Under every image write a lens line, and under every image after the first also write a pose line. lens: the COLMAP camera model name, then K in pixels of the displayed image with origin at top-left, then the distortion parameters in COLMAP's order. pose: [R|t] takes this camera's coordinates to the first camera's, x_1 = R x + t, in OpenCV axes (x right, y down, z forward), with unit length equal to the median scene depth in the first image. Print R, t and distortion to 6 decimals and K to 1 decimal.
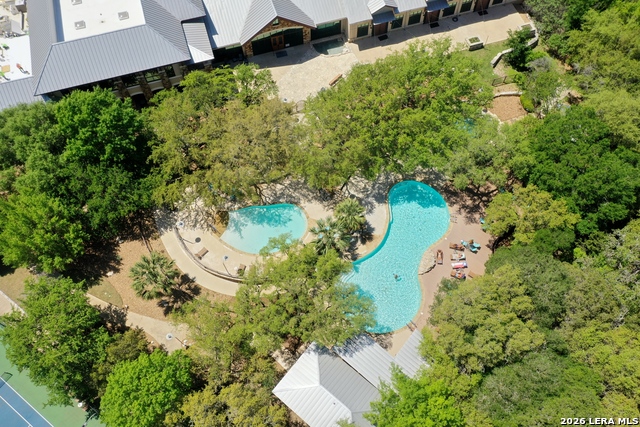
lens RADIAL K [[509.5, 0, 320.0], [0, 509.5, 213.5], [0, 0, 1]] dist [0.001079, 0.003666]
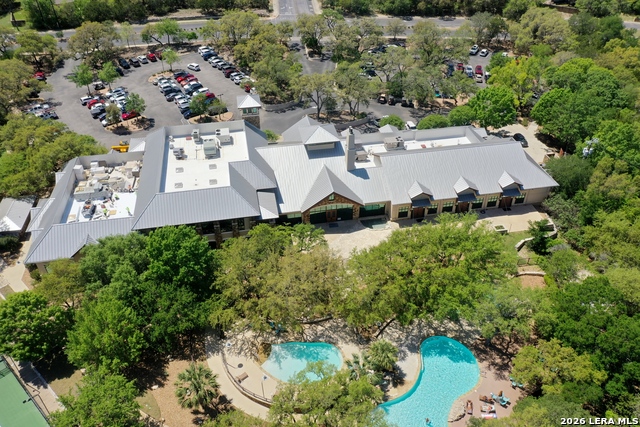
lens RADIAL K [[509.5, 0, 320.0], [0, 509.5, 213.5], [0, 0, 1]] dist [0.001079, 0.003666]
pose [[0.992459, 0.077382, -0.095061, 0.004925], [-0.110491, 0.900544, -0.420491, 0.192627], [0.053069, 0.427823, 0.902303, -0.098521]]
